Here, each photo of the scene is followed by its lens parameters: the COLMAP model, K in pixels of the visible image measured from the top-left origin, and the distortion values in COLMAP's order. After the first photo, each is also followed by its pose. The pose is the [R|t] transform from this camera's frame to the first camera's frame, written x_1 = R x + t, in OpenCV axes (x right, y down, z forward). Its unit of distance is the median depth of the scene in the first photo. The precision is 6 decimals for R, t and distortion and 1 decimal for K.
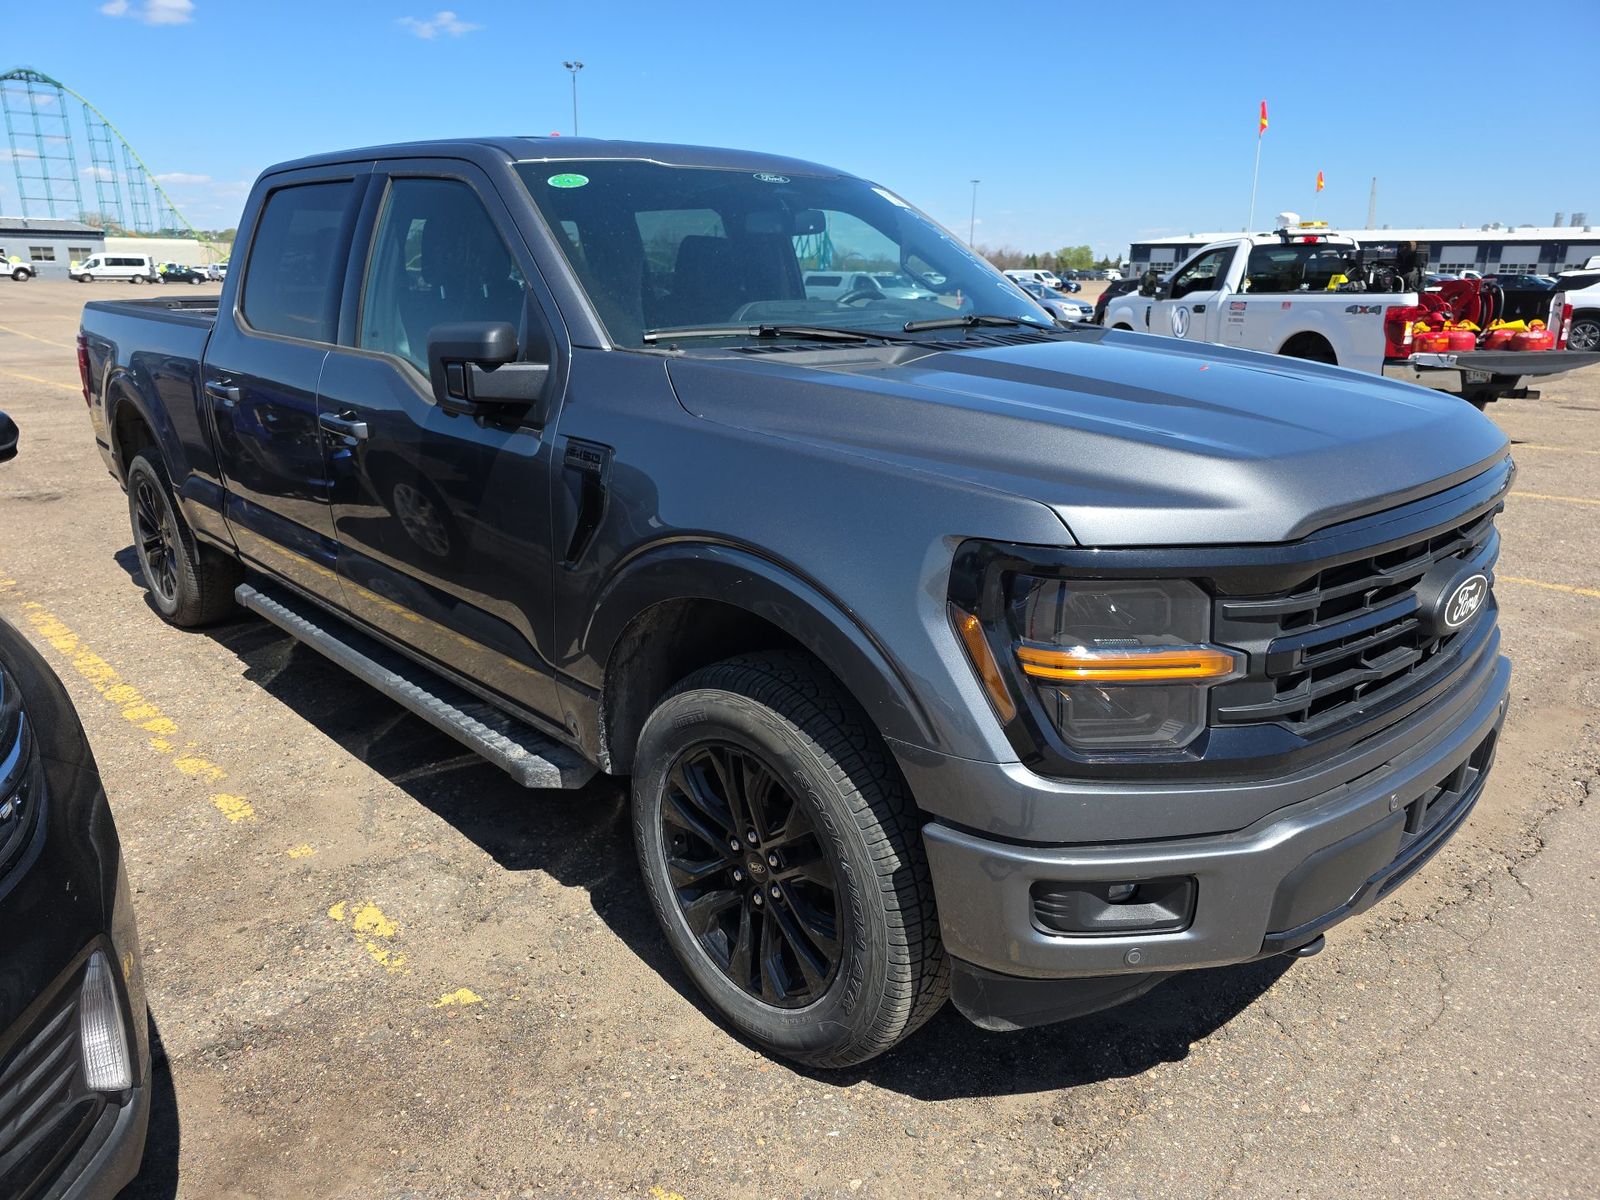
lens RADIAL K [[1152.3, 0, 800.0], [0, 1152.3, 600.0], [0, 0, 1]] dist [0.028035, -0.001121]
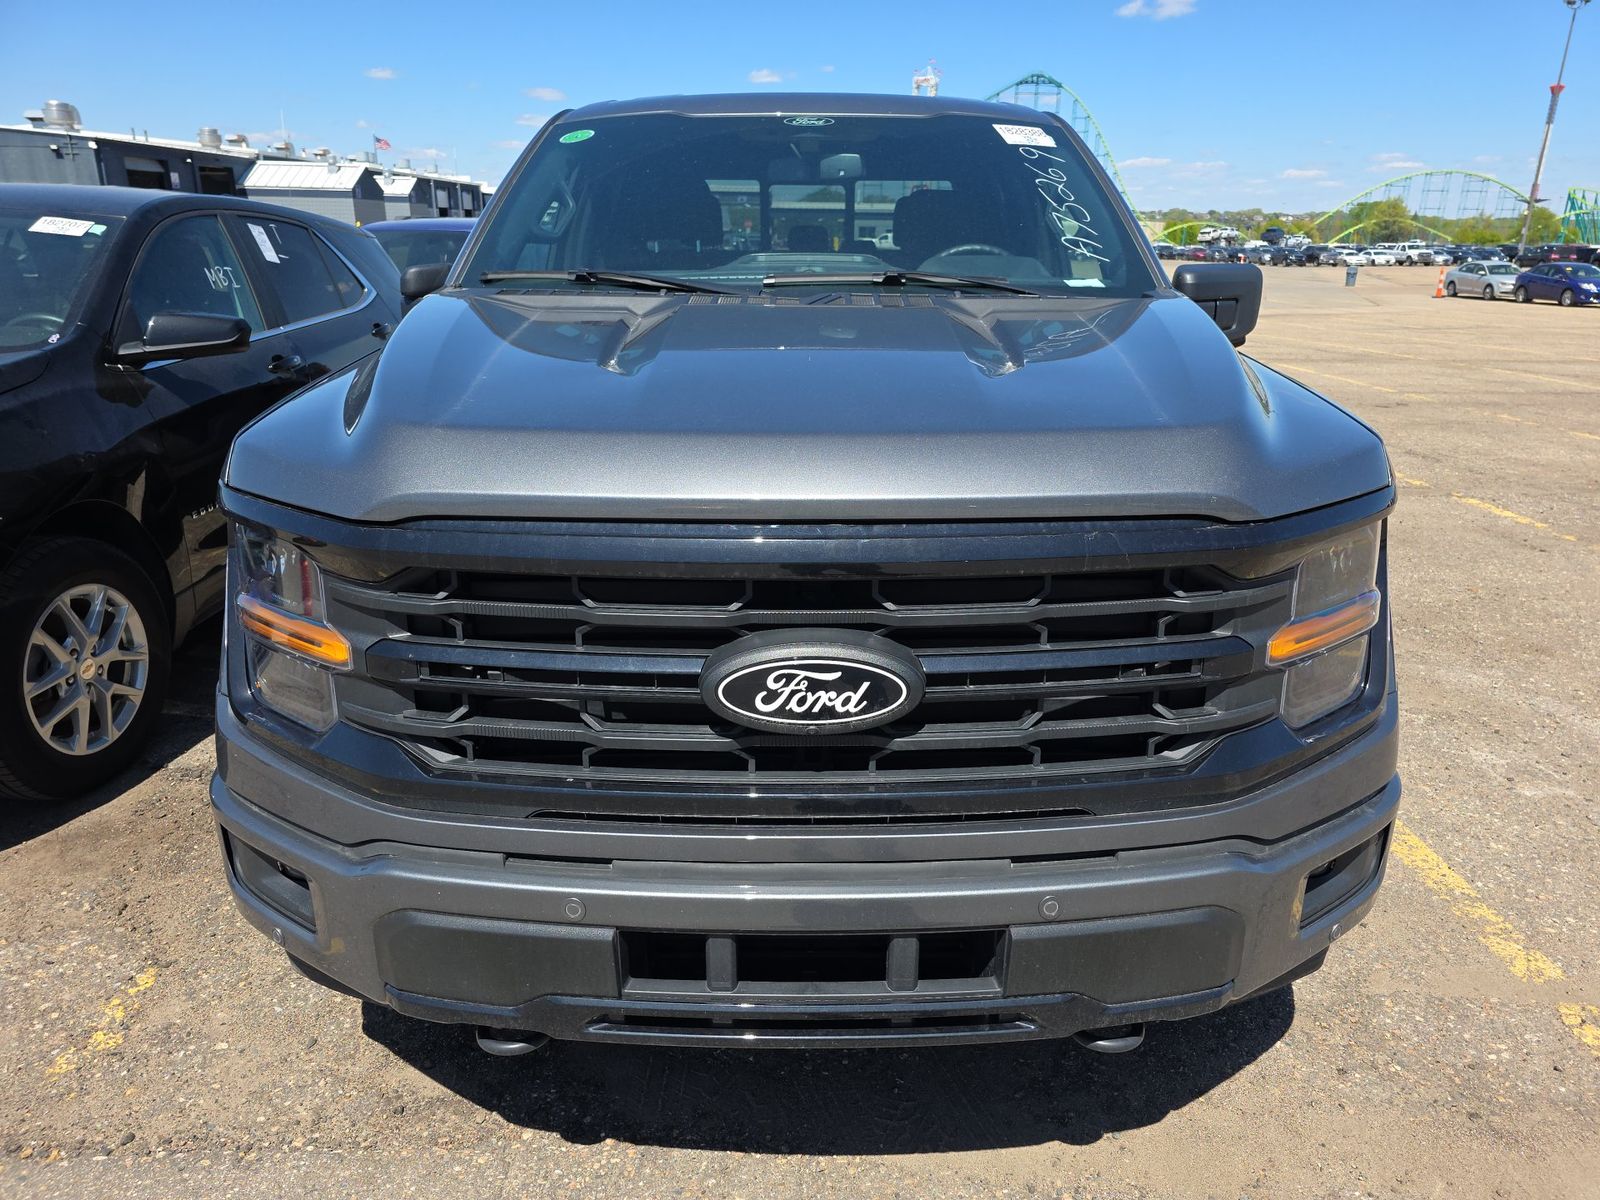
lens RADIAL K [[1152.3, 0, 800.0], [0, 1152.3, 600.0], [0, 0, 1]] dist [0.028035, -0.001121]
pose [[0.707394, 0.218510, -0.672196, 0.818306], [-0.207699, 0.973290, 0.097812, -0.095363], [0.675614, 0.070423, 0.733884, 0.405357]]
